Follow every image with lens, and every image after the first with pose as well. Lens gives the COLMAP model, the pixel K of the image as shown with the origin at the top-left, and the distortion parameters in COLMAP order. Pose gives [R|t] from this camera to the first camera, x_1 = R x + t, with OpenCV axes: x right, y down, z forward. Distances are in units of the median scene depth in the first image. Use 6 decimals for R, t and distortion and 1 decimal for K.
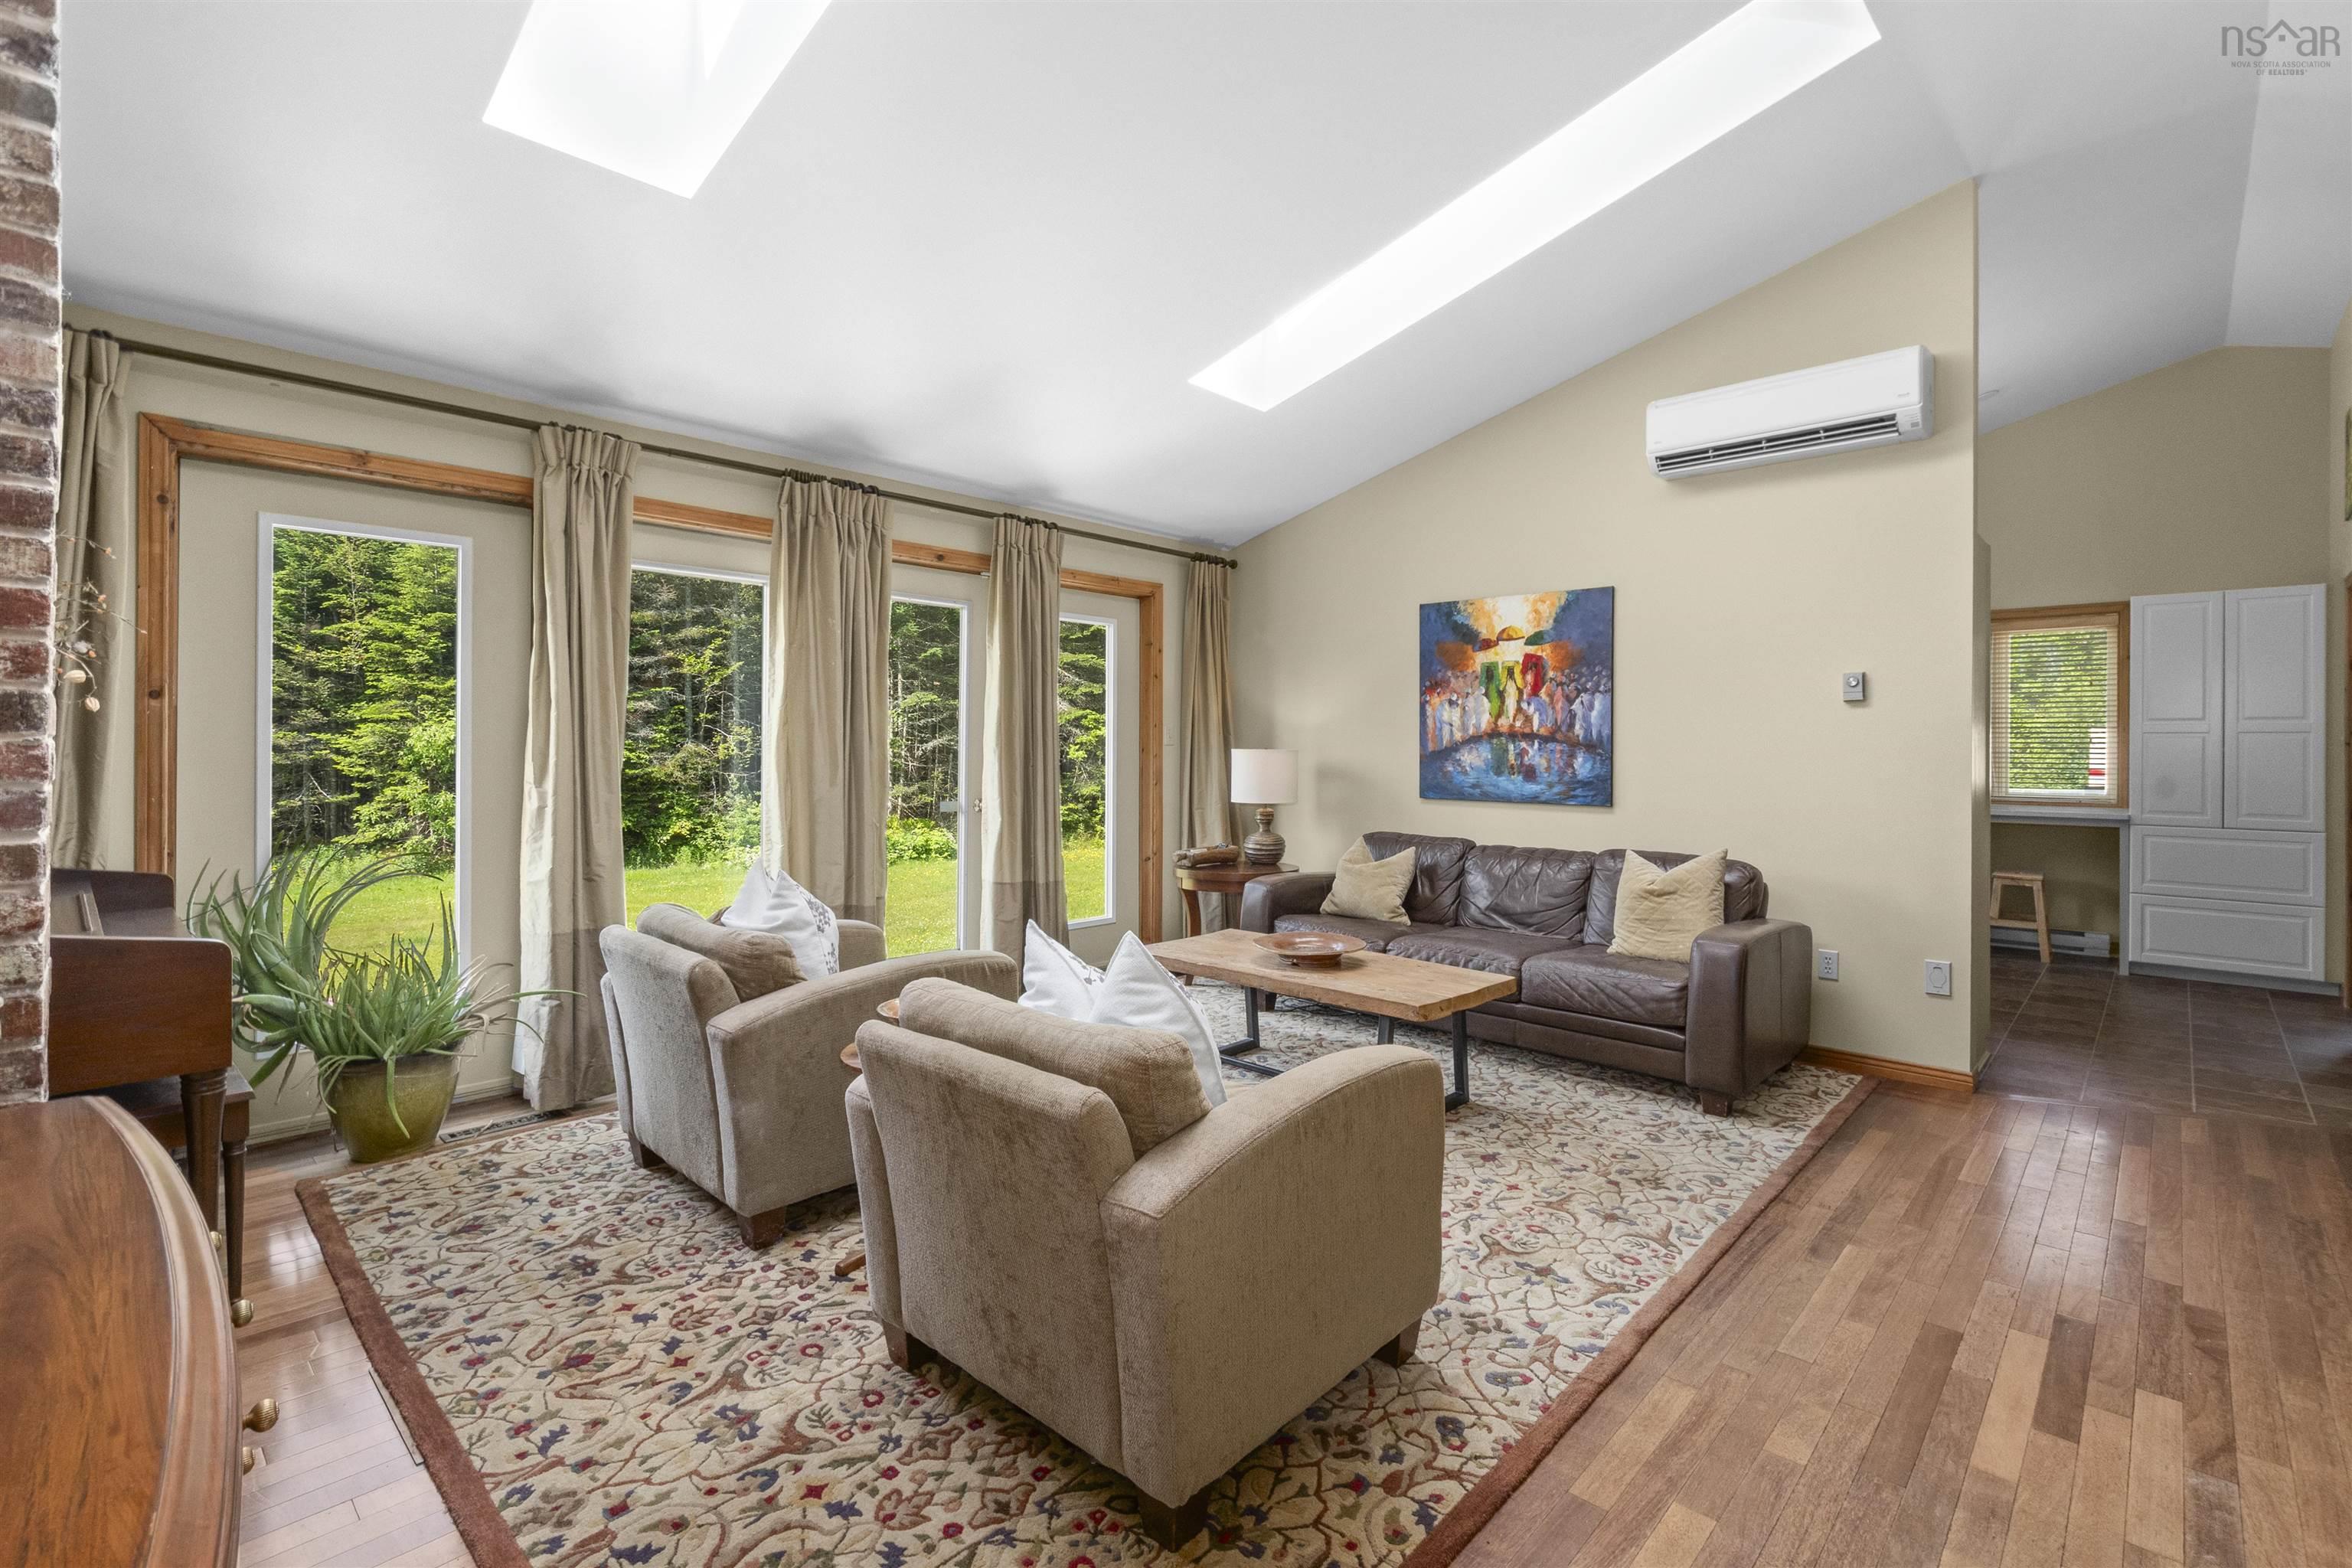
lens RADIAL K [[1051.7, 0, 1231.8], [0, 1051.7, 741.7], [0, 0, 1]] dist [0.004463, -0.003472]
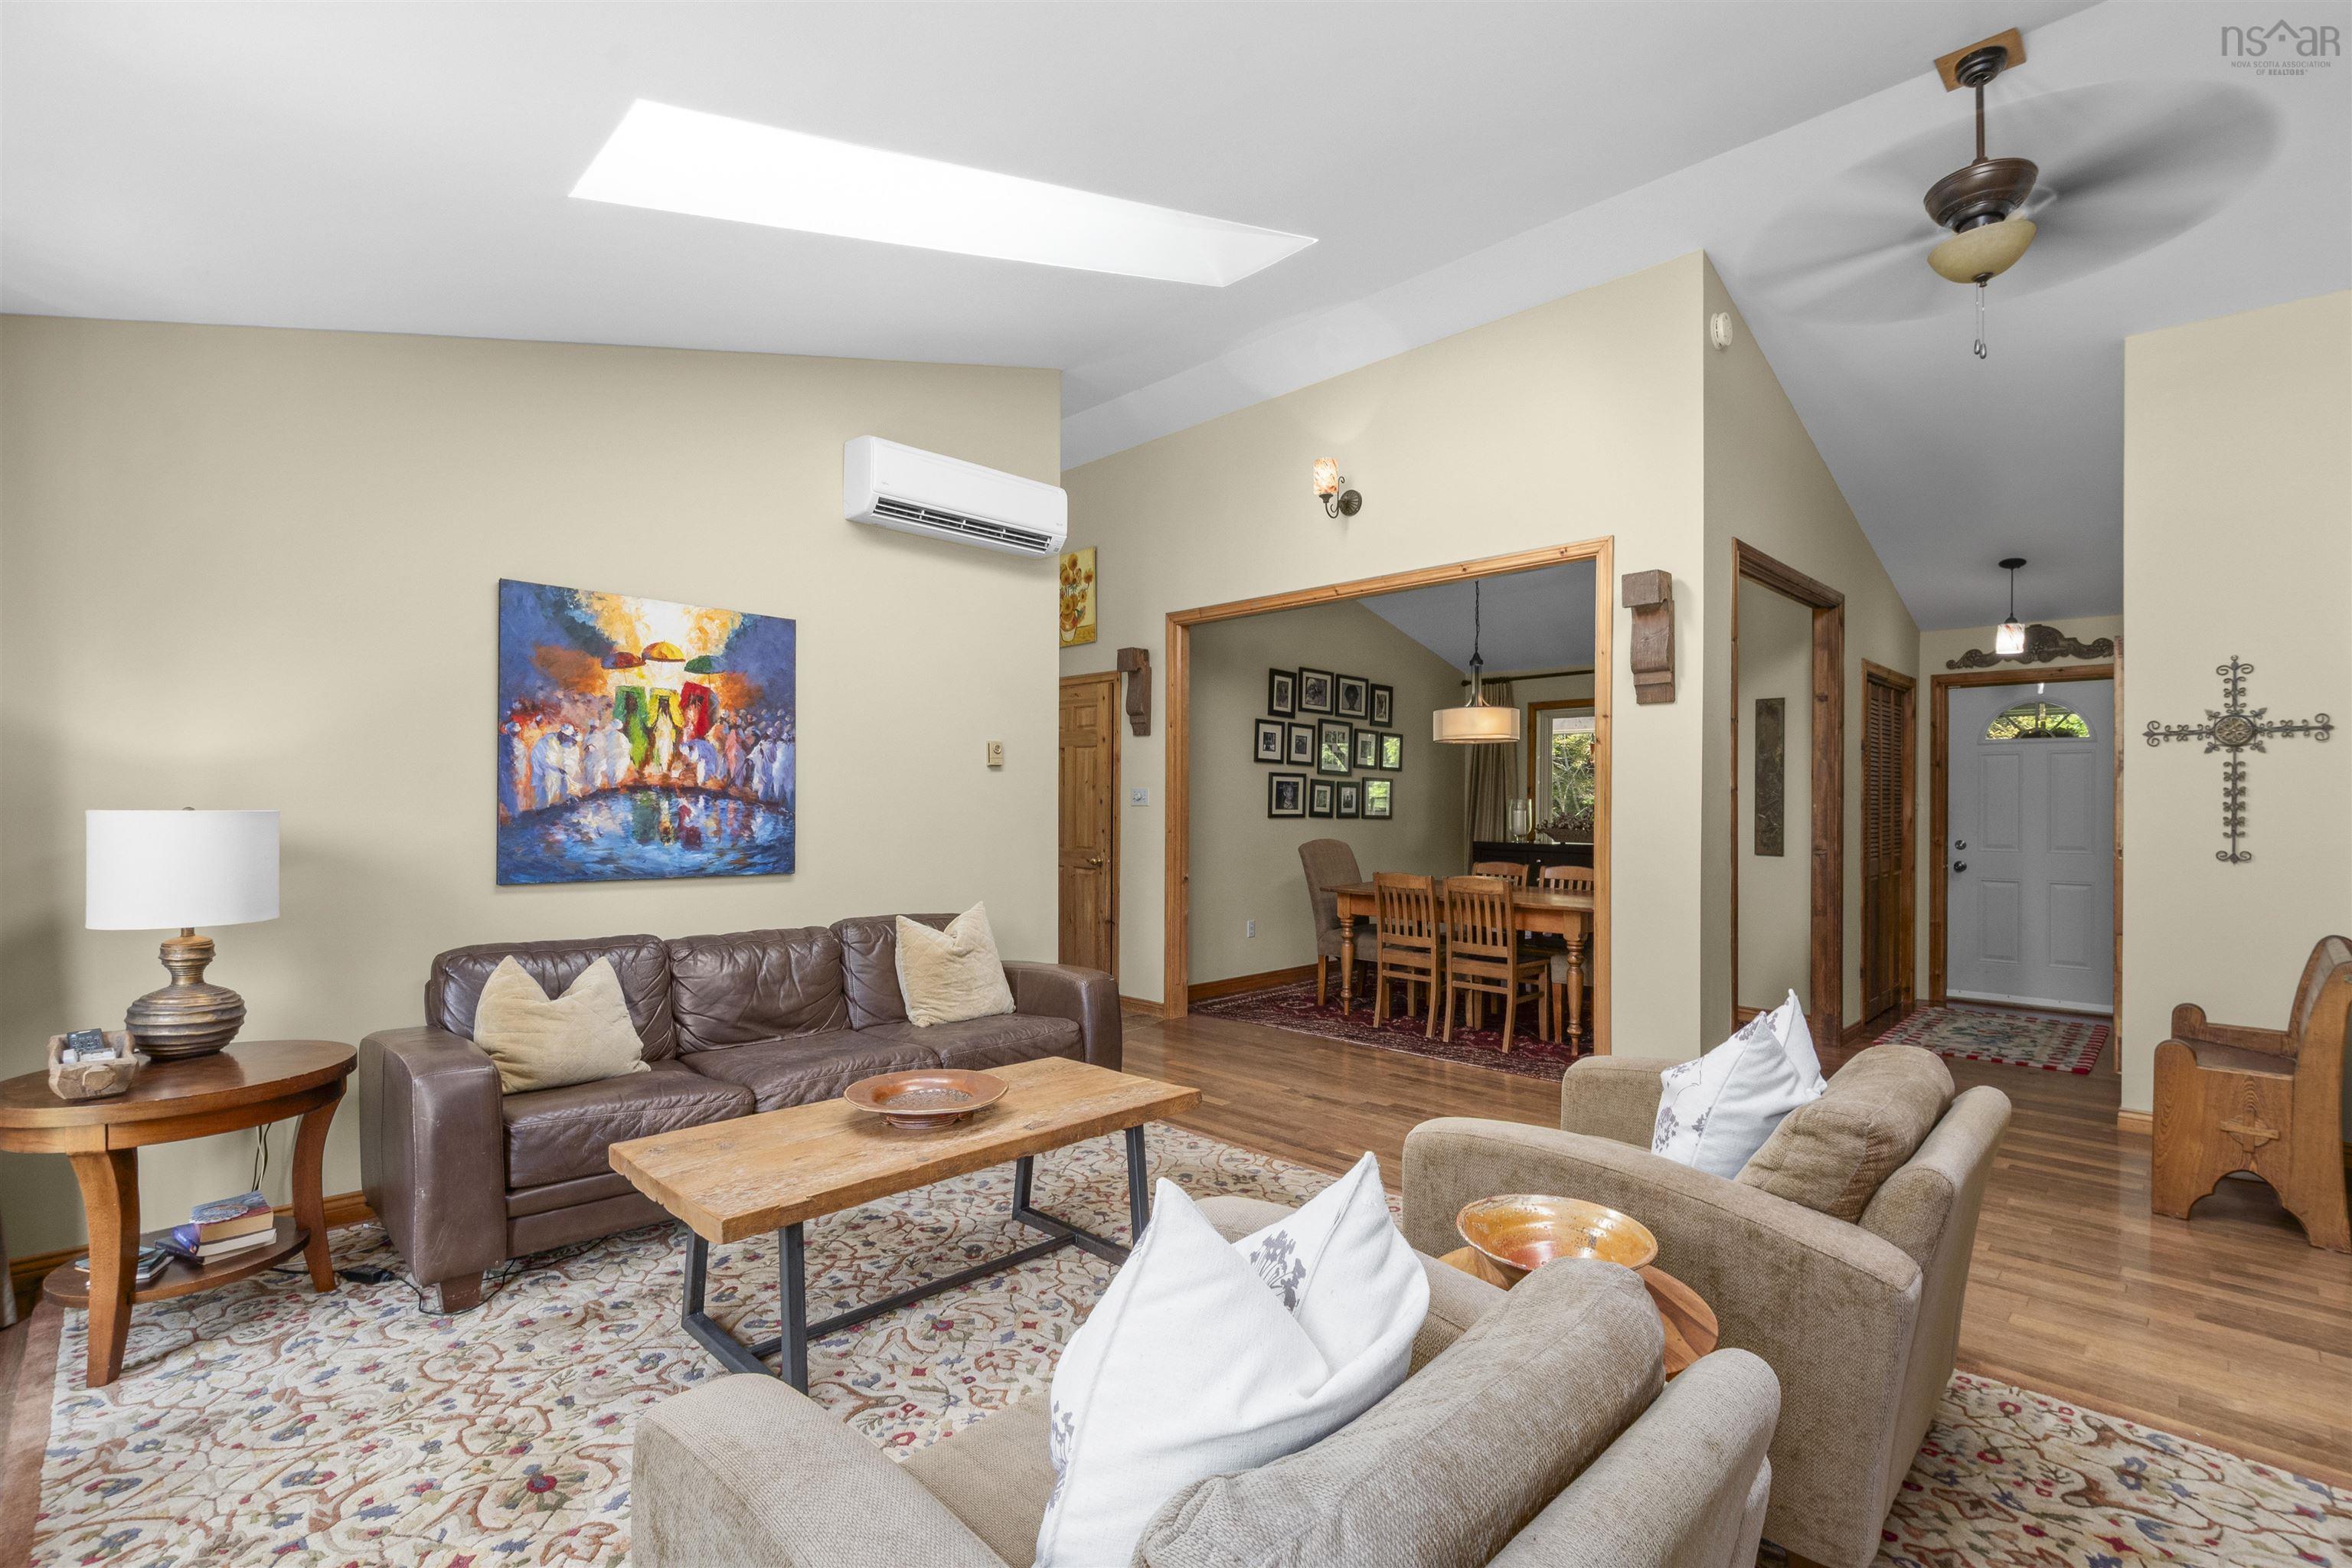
lens RADIAL K [[1051.7, 0, 1173.6], [0, 1051.7, 808.0], [0, 0, 1]] dist [0.004463, -0.003472]
pose [[0.061566, -0.007476, 0.998075, -0.476317], [-0.012069, 0.999893, 0.008234, -0.003190], [-0.998030, -0.012553, 0.061469, 0.619053]]
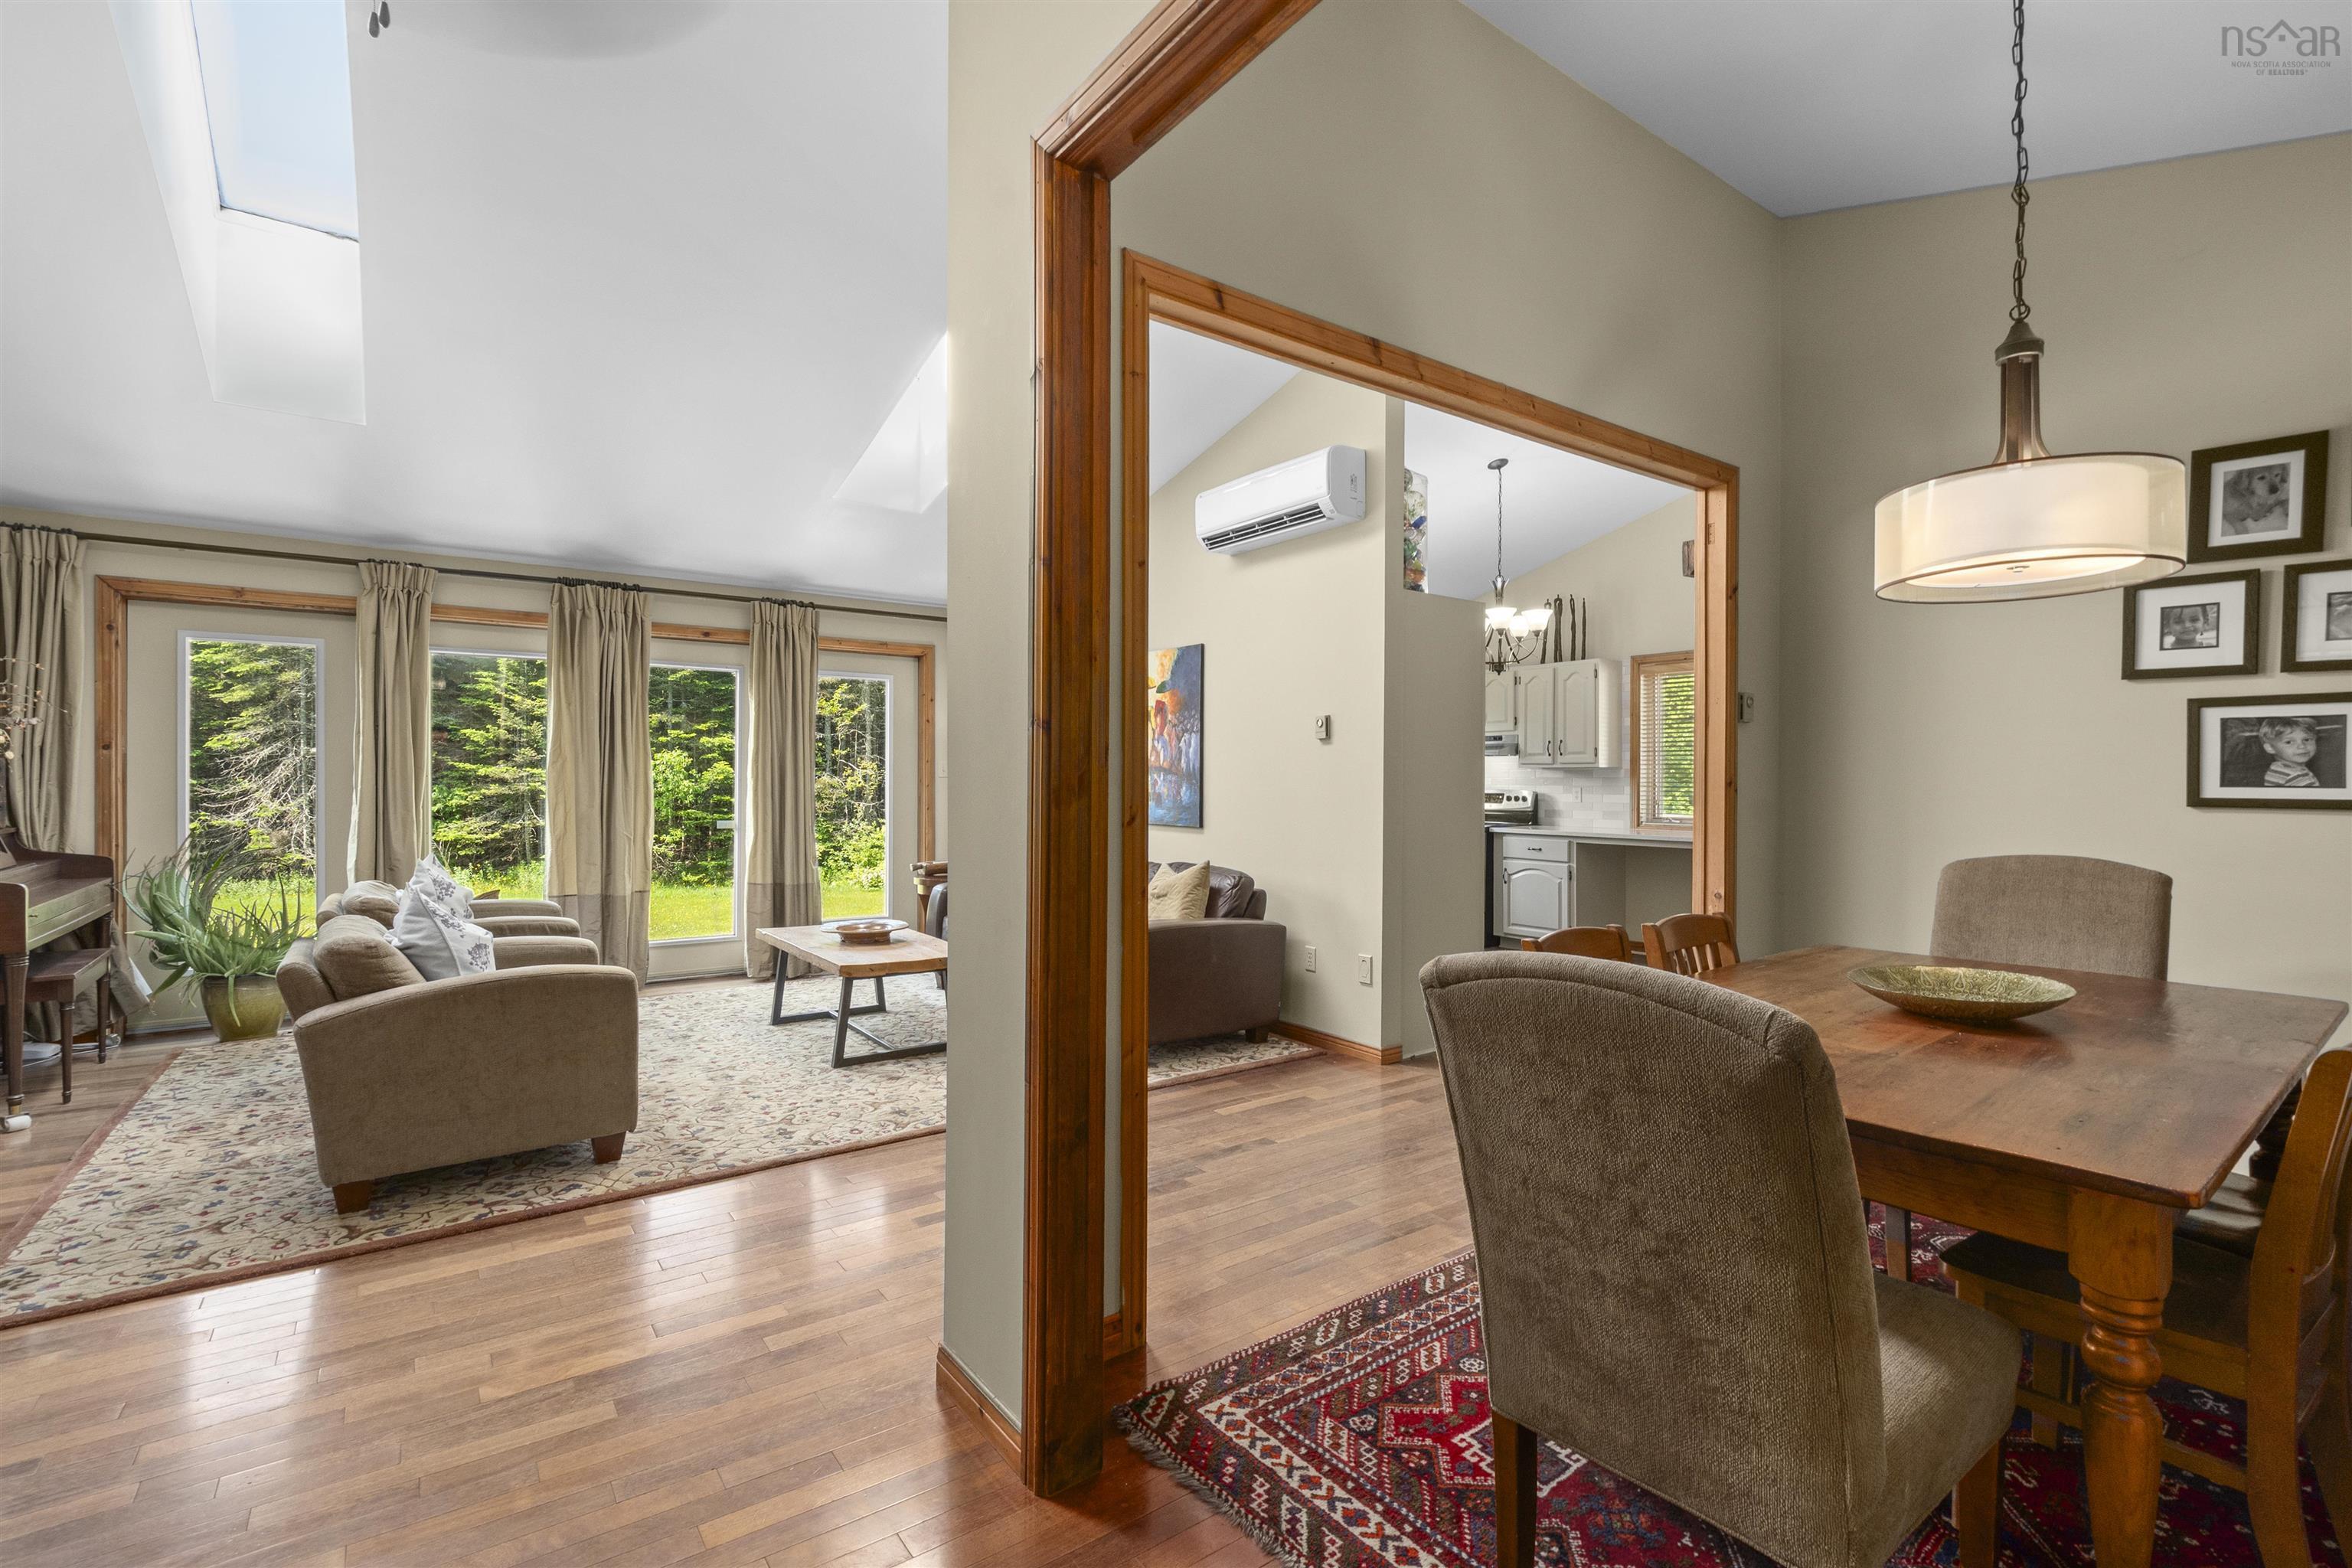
lens RADIAL K [[1051.7, 0, 1209.4], [0, 1051.7, 778.2], [0, 0, 1]] dist [0.004463, -0.003472]
pose [[0.981669, -0.001154, -0.190593, 0.584503], [0.001938, 0.999990, 0.003925, 0.000616], [0.190586, -0.004223, 0.981661, -0.167854]]
